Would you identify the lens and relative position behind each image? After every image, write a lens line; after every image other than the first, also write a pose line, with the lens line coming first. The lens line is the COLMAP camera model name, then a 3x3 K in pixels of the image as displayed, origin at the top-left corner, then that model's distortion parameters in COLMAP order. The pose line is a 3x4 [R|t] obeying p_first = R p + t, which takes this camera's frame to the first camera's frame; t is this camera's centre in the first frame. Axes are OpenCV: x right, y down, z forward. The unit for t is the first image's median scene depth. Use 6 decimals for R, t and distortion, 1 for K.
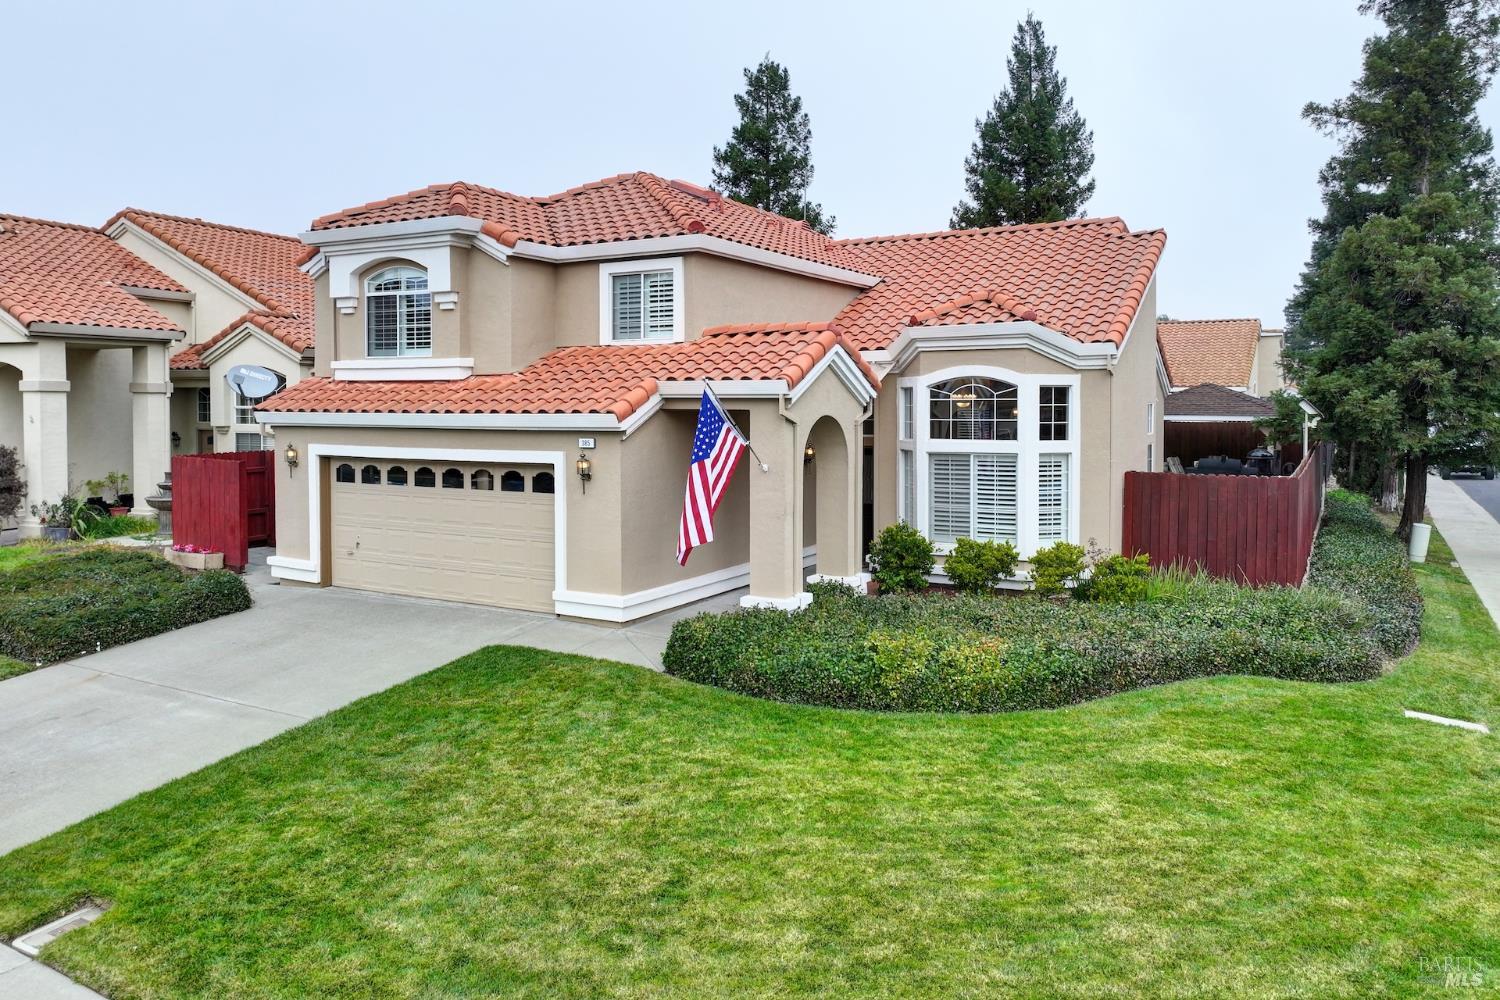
lens RADIAL K [[1047.9, 0, 755.3], [0, 1047.9, 430.4], [0, 0, 1]] dist [0.002383, 0.005023]
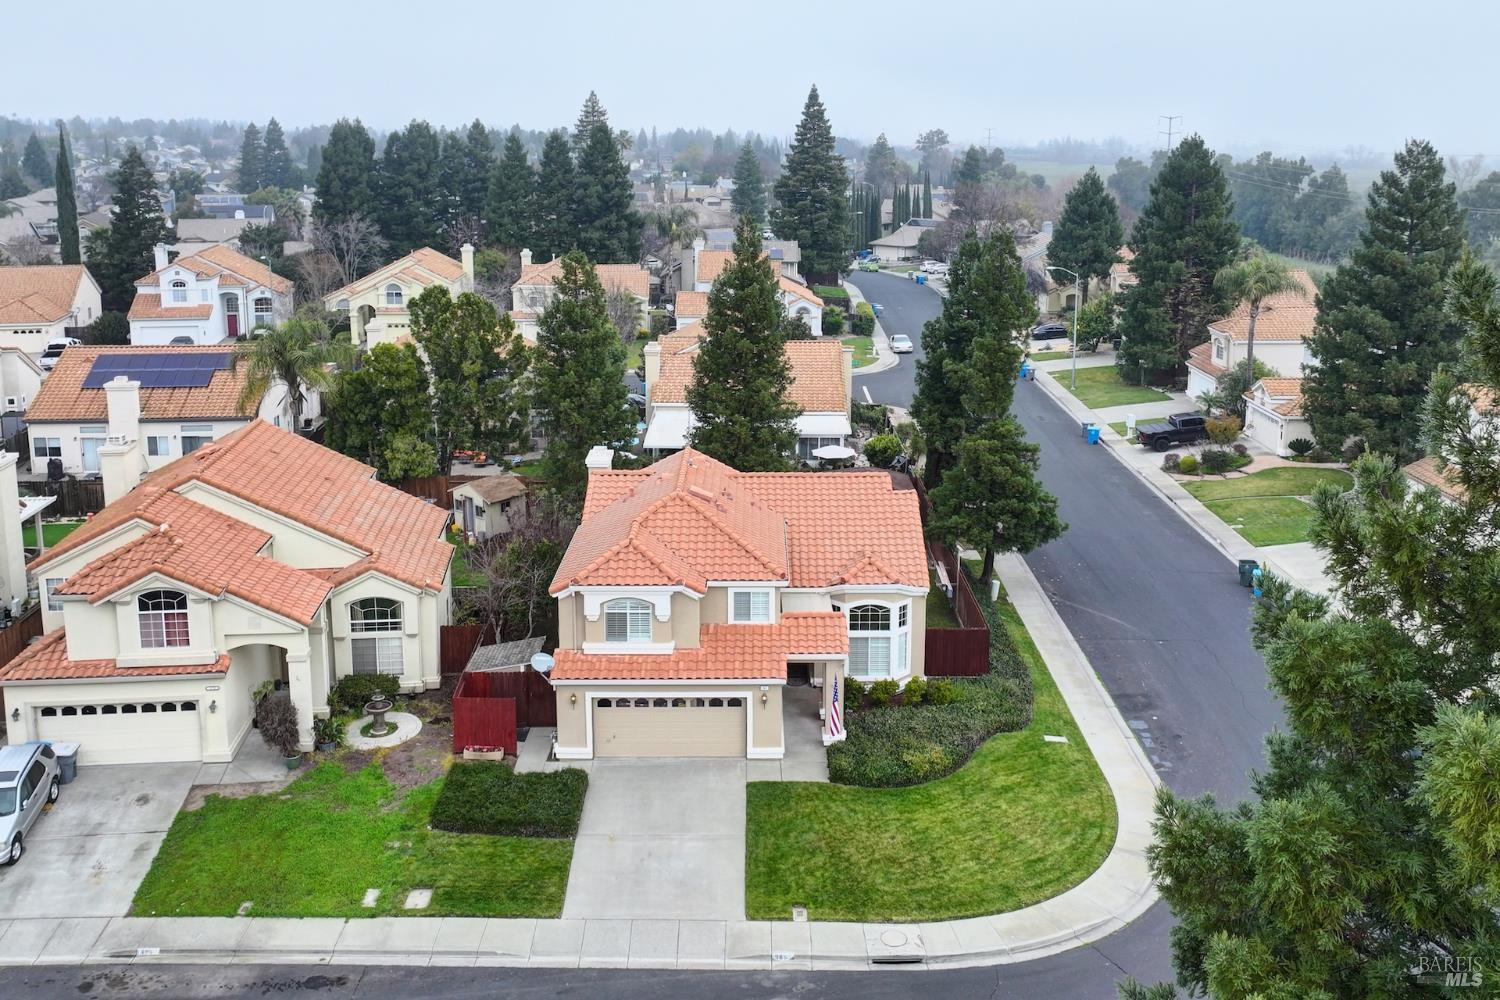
lens RADIAL K [[1287.8, 0, 757.3], [0, 1287.8, 374.8], [0, 0, 1]] dist [0.007496, -0.001776]
pose [[0.870597, -0.086102, 0.484404, -1.550570], [0.015092, 0.988778, 0.148631, -1.138736], [-0.491766, -0.122087, 0.862126, -1.425660]]
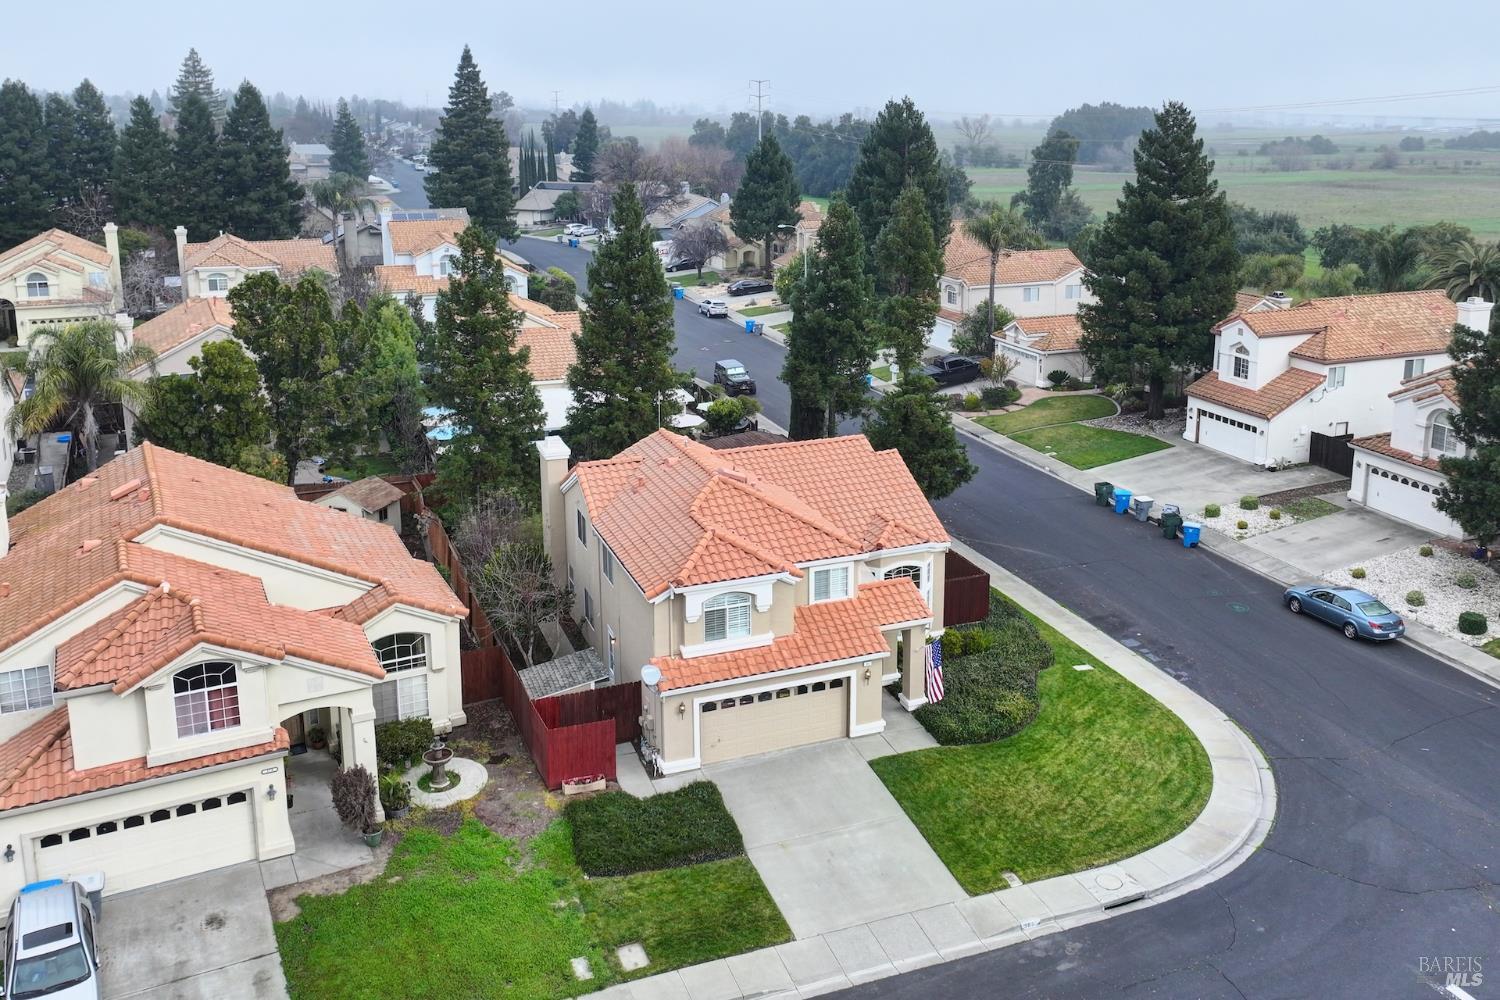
lens RADIAL K [[1255.2, 0, 775.2], [0, 1255.2, 372.2], [0, 0, 1]] dist [0.006042, 0.001787]
pose [[0.632562, -0.161783, 0.757424, -2.337836], [0.027033, 0.981956, 0.187166, -1.170758], [-0.774038, -0.097919, 0.625522, -0.519585]]
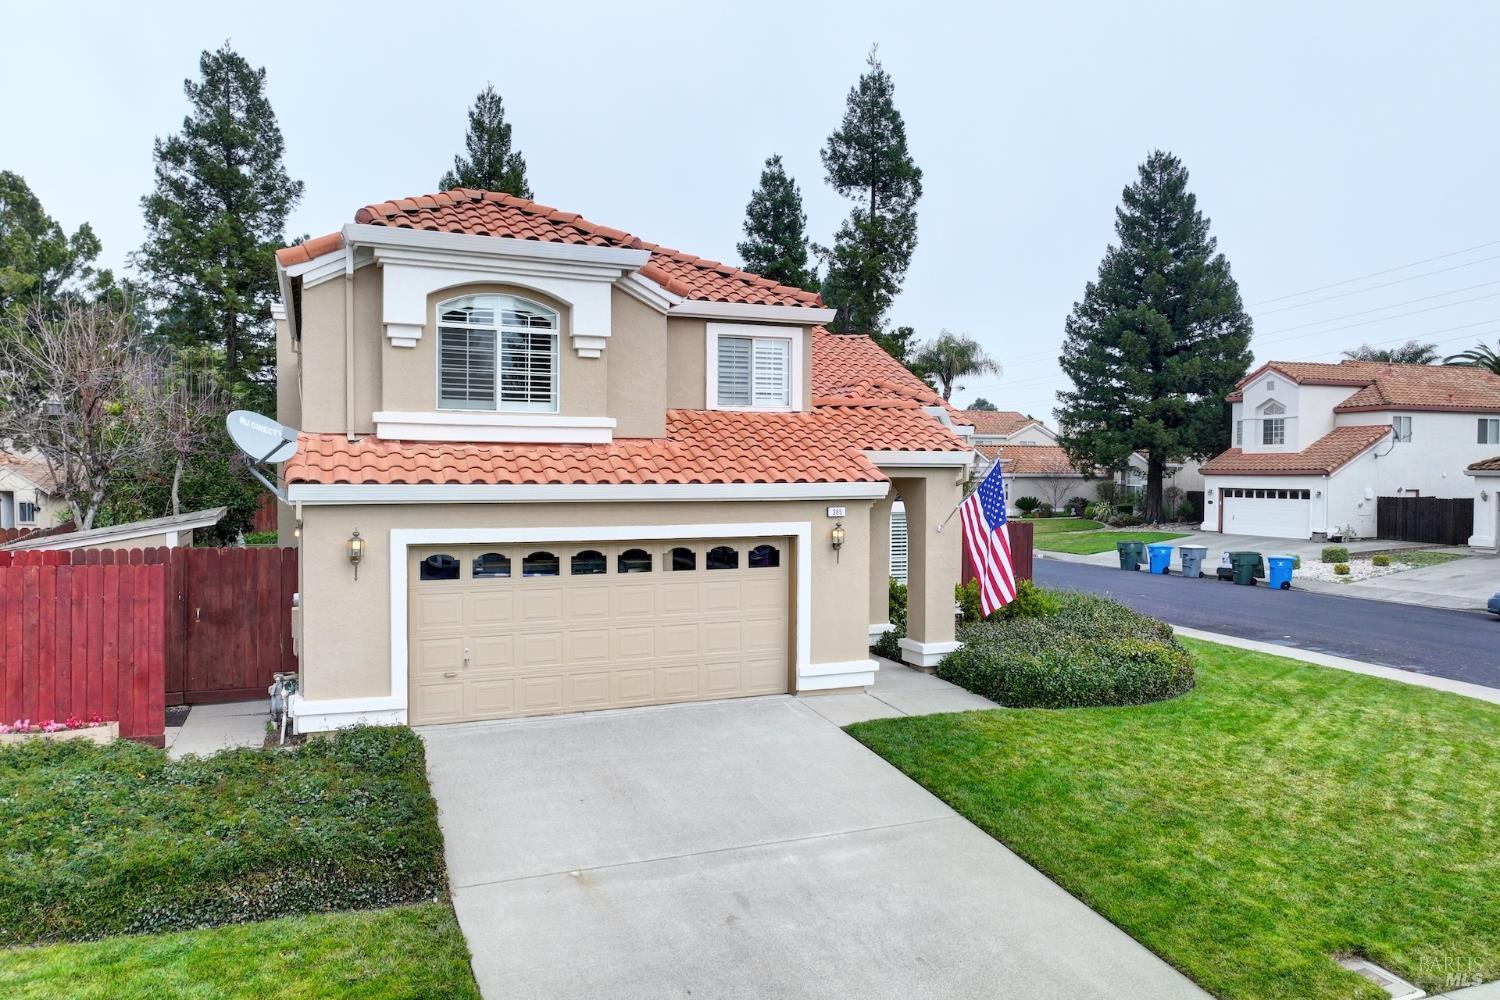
lens RADIAL K [[1047.2, 0, 753.7], [0, 1047.2, 497.4], [0, 0, 1]] dist [0.004419, 0.004265]
pose [[0.611939, -0.018820, 0.790681, -1.021160], [0.018385, 0.999785, 0.009568, -0.013139], [-0.790691, 0.008682, 0.612153, 0.467484]]
